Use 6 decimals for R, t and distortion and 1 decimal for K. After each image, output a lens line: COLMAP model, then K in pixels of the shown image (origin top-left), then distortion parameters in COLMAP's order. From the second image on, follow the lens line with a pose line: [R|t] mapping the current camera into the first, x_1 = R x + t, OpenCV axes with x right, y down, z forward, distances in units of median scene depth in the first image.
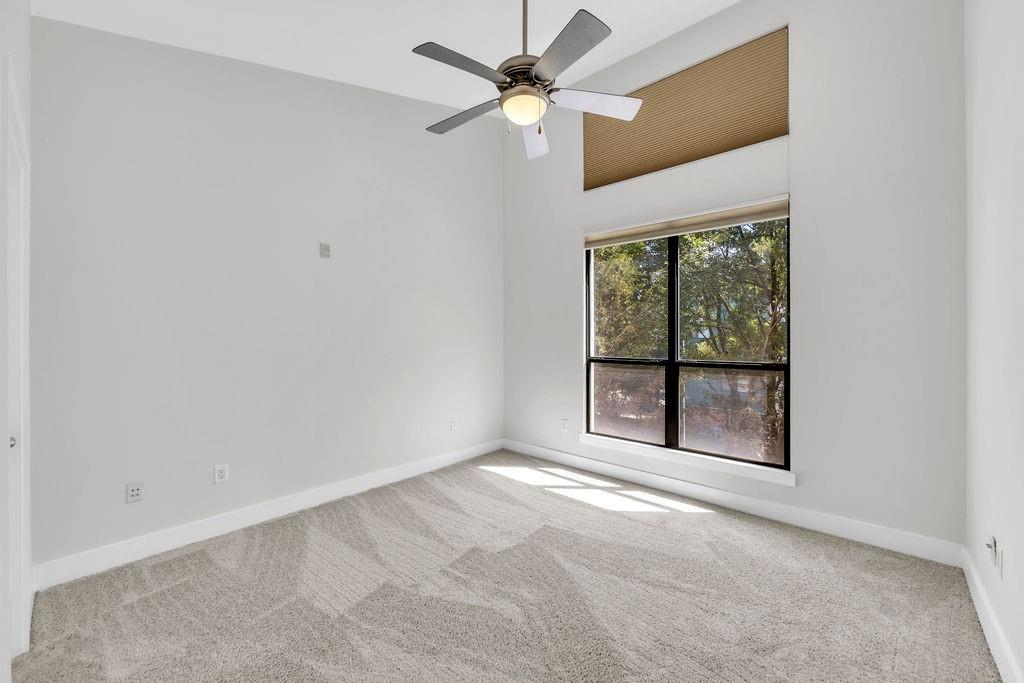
lens RADIAL K [[400.9, 0, 516.8], [0, 400.9, 336.3], [0, 0, 1]] dist [-0.000837, -0.000238]
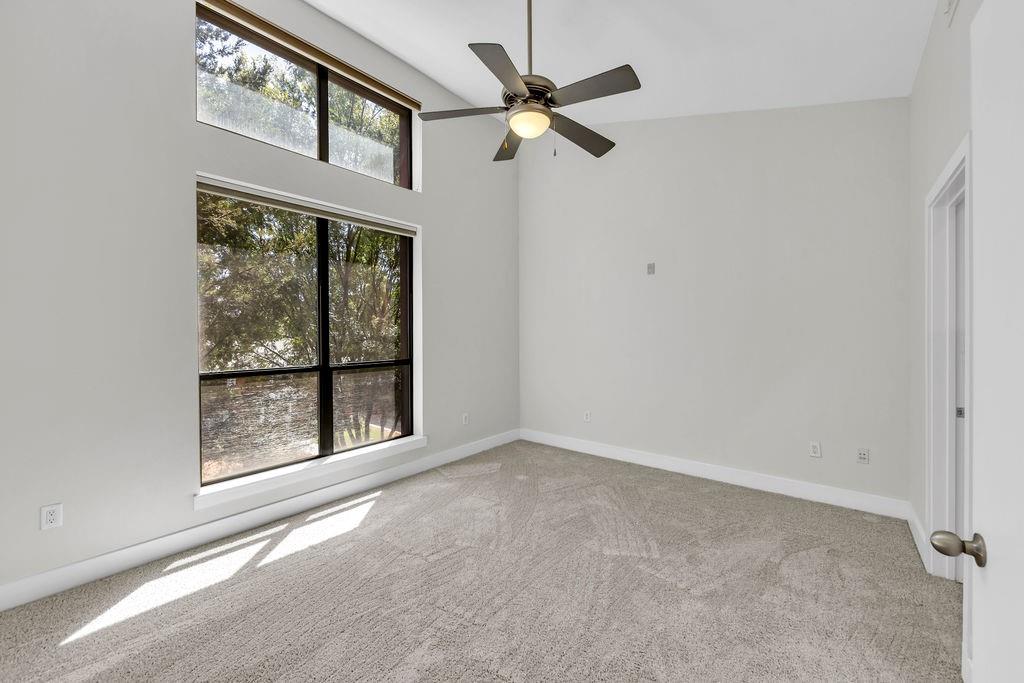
lens RADIAL K [[400.9, 0, 516.8], [0, 400.9, 336.3], [0, 0, 1]] dist [-0.000837, -0.000238]
pose [[-0.033326, -0.003840, 0.999437, -0.811876], [0.011506, 0.999925, 0.004226, -0.014265], [-0.999378, 0.011640, -0.033279, 0.756696]]
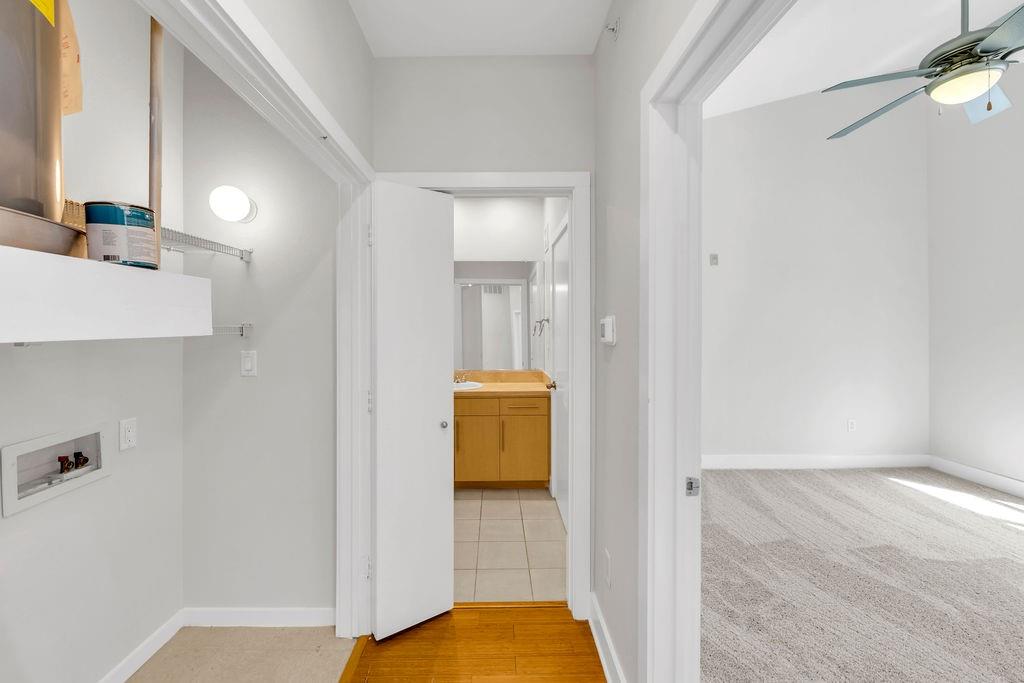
lens RADIAL K [[409.3, 0, 498.0], [0, 409.3, 331.6], [0, 0, 1]] dist [-0.000187, -0.000390]
pose [[0.669281, -0.002633, -0.743005, -0.001812], [0.003184, 0.999995, -0.000676, 0.000993], [0.743003, -0.001913, 0.669286, -0.345787]]
